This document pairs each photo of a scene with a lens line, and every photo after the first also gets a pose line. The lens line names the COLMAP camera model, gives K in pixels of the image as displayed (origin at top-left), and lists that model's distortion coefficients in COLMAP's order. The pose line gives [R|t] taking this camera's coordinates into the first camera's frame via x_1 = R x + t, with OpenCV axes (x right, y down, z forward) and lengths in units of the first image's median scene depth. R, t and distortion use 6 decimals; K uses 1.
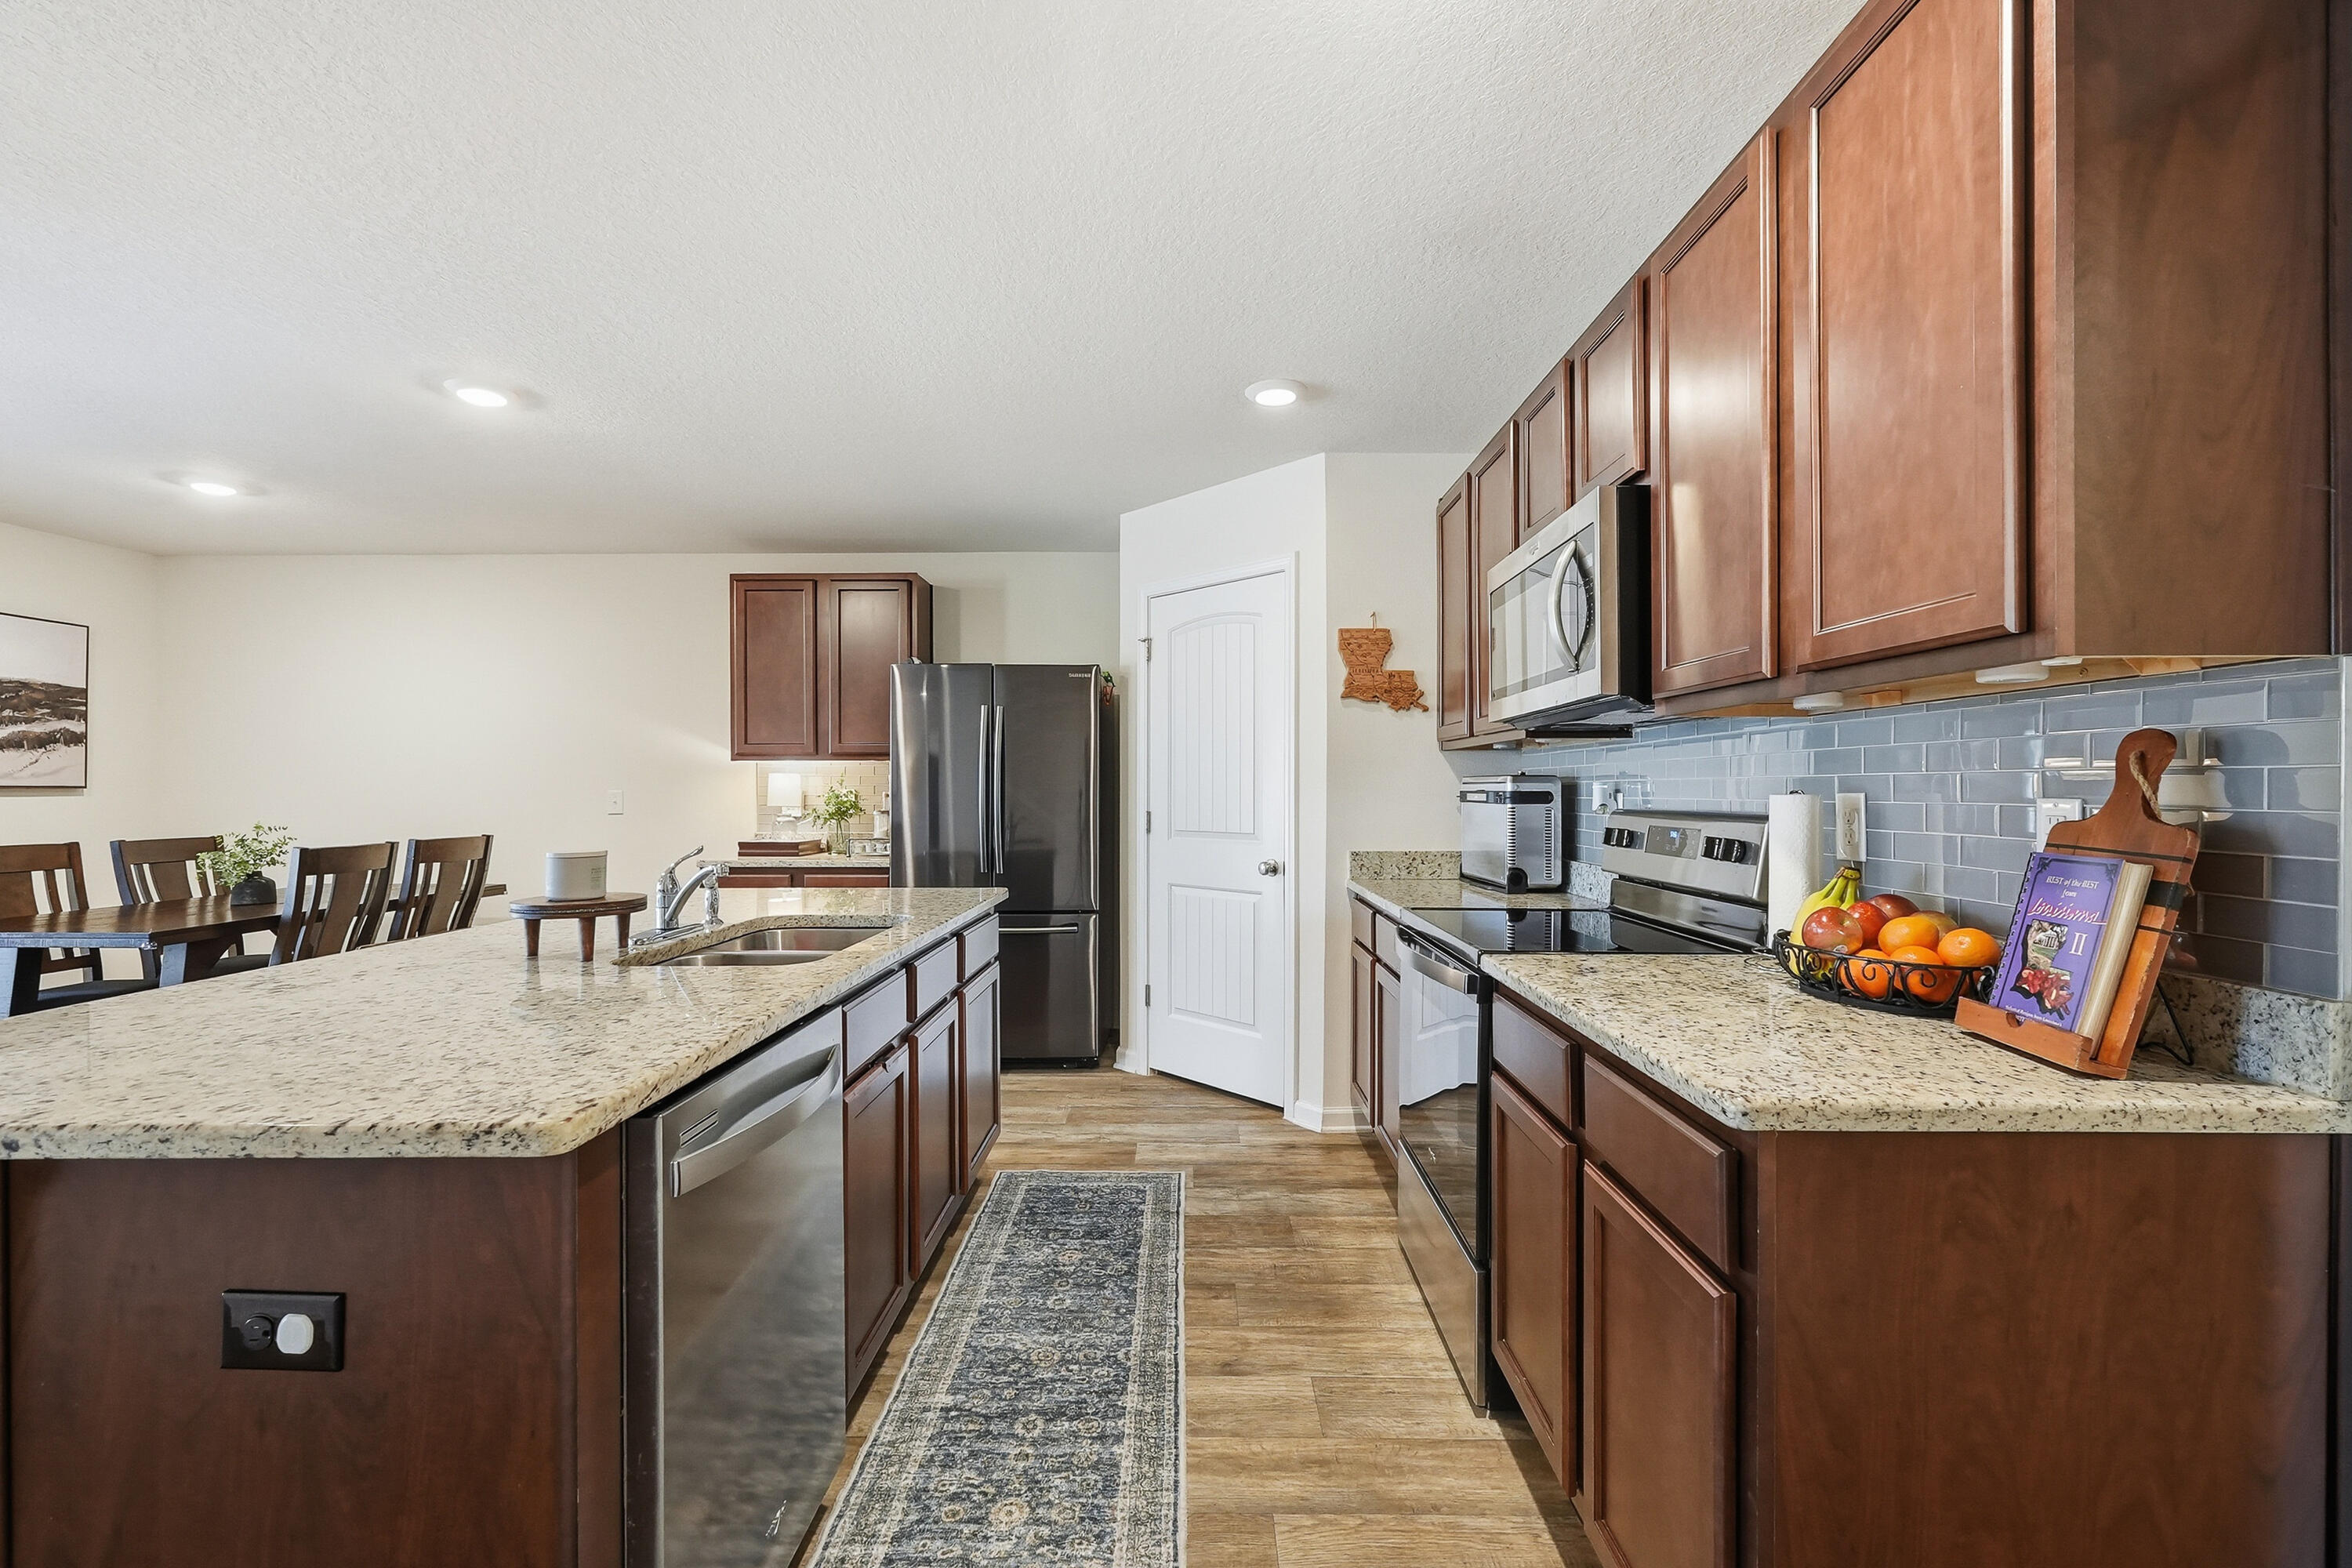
lens RADIAL K [[999.9, 0, 1176.0], [0, 999.9, 784.0], [0, 0, 1]] dist [0.003034, 0.000787]
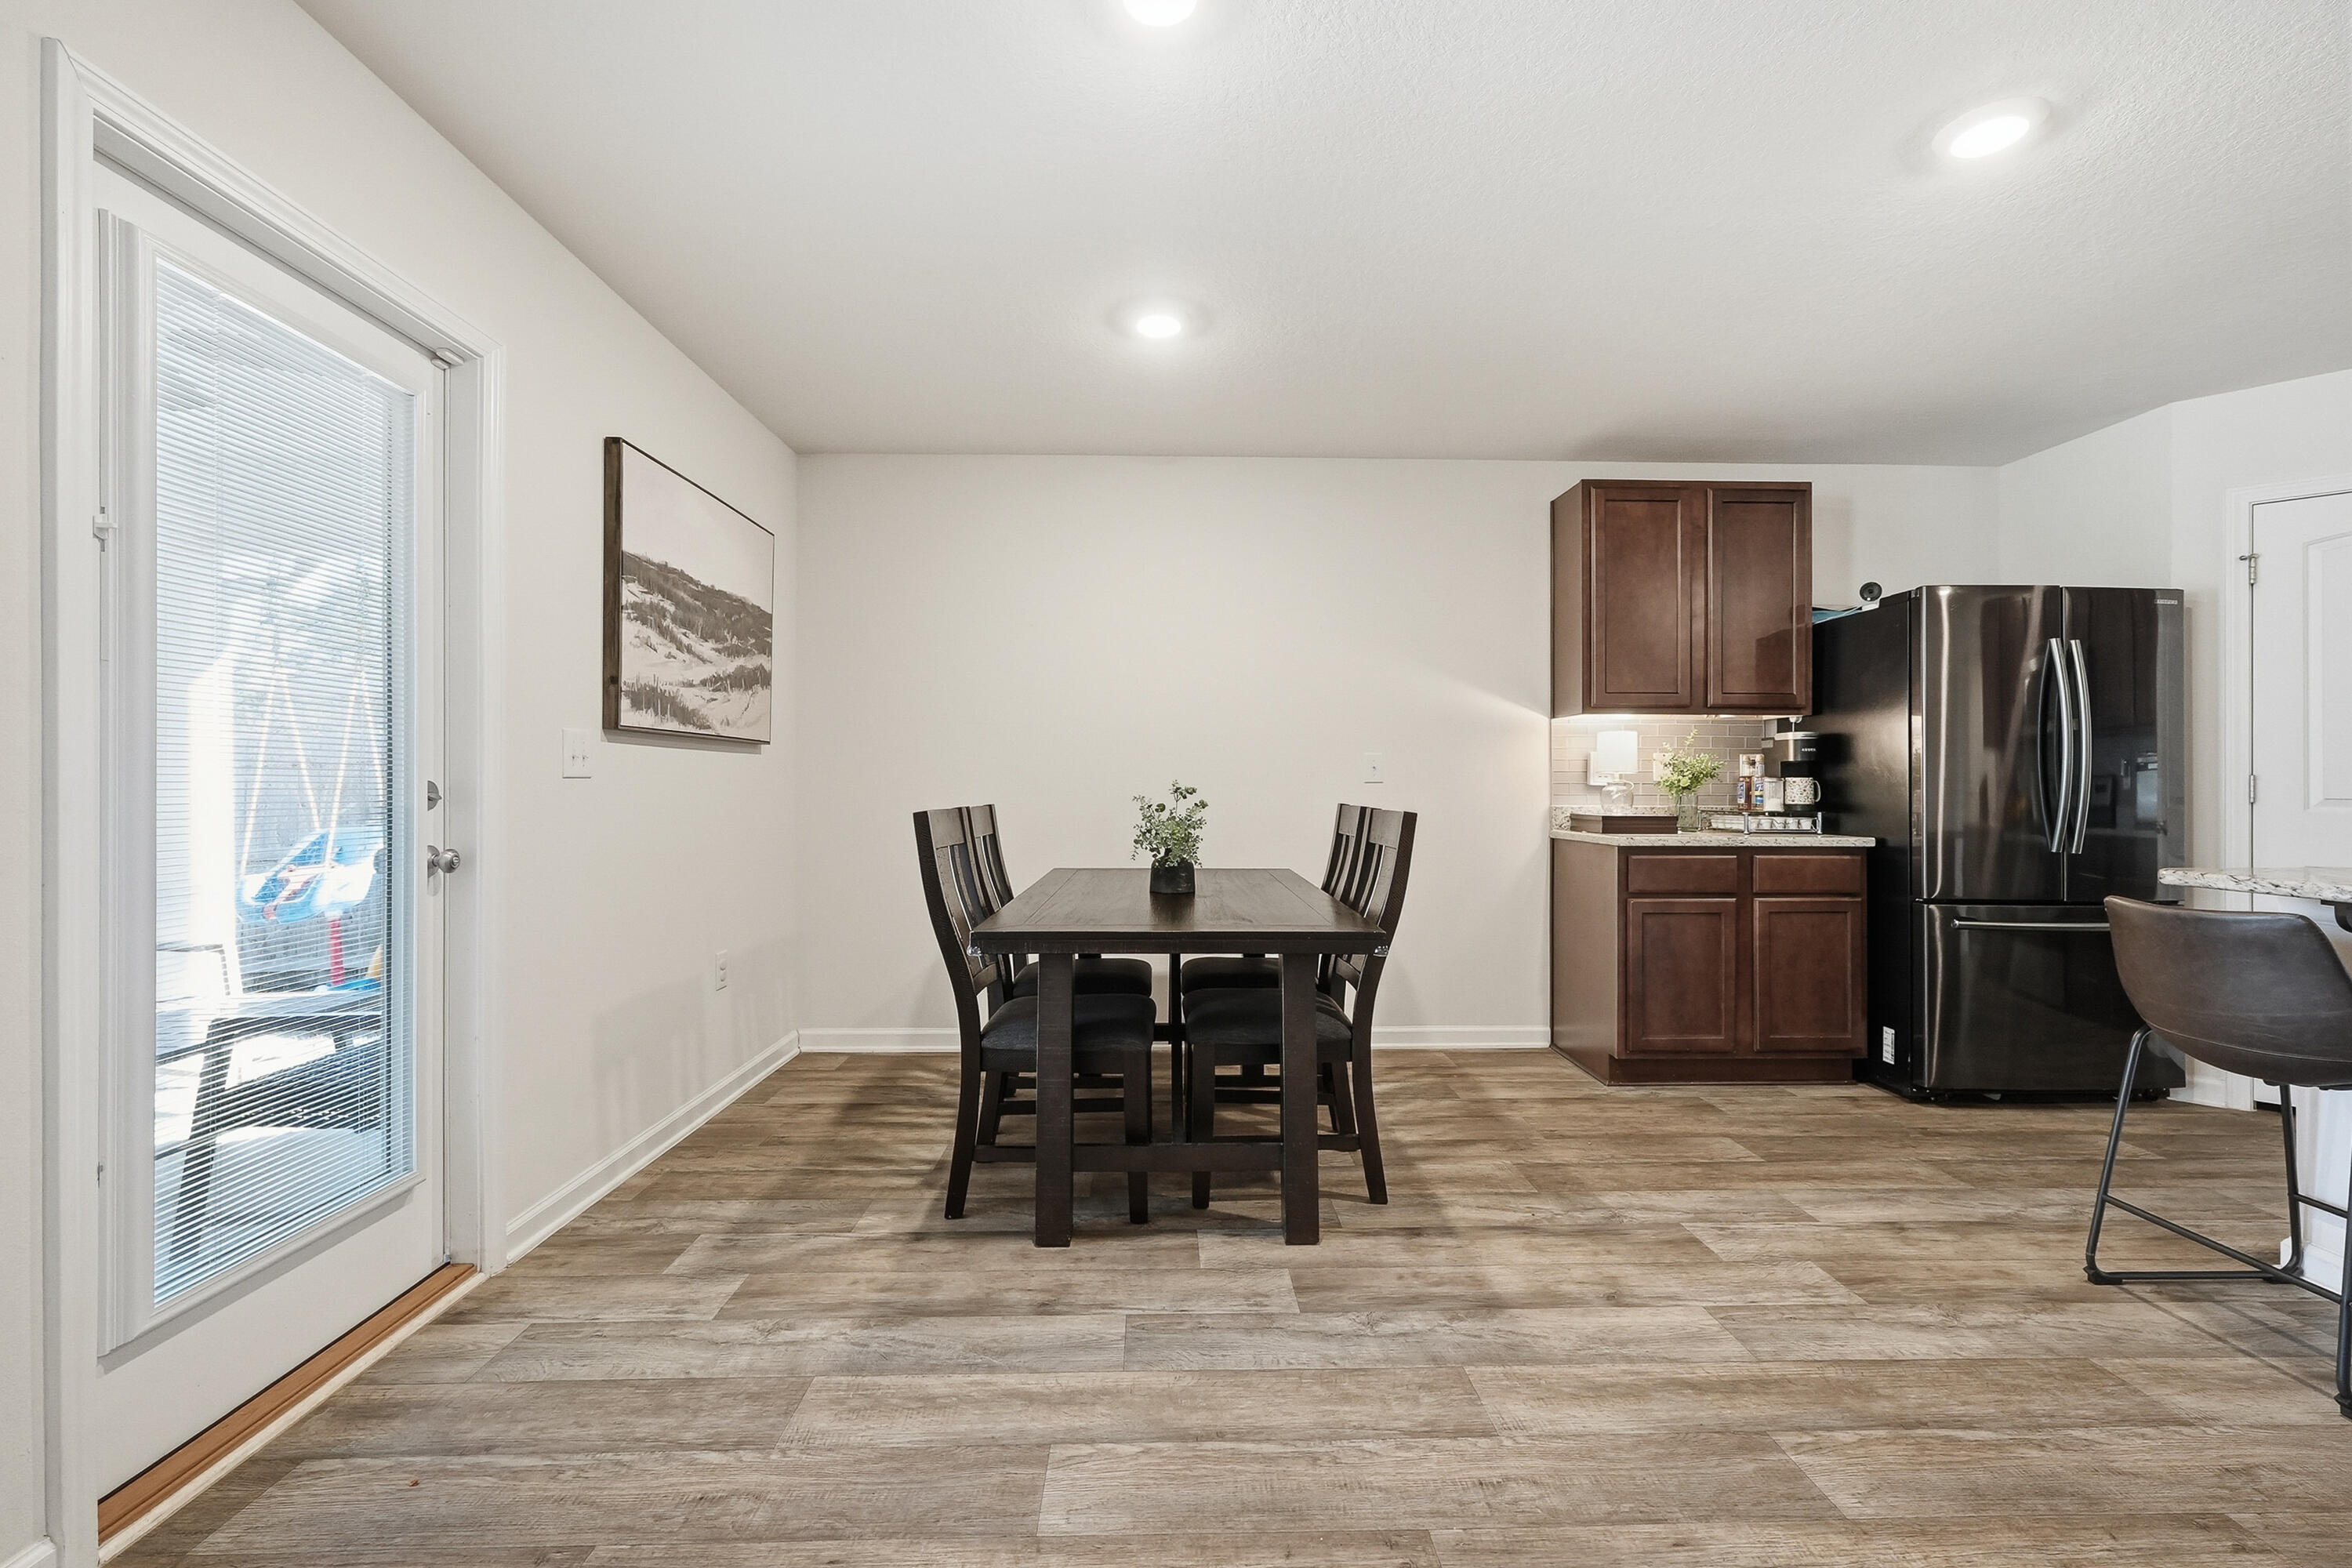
lens RADIAL K [[999.9, 0, 1176.0], [0, 999.9, 784.0], [0, 0, 1]] dist [0.003034, 0.000787]
pose [[0.998983, 0.004759, 0.044834, -1.402043], [-0.004909, 0.999983, 0.003217, 0.054628], [-0.044818, -0.003434, 0.998989, 0.373512]]
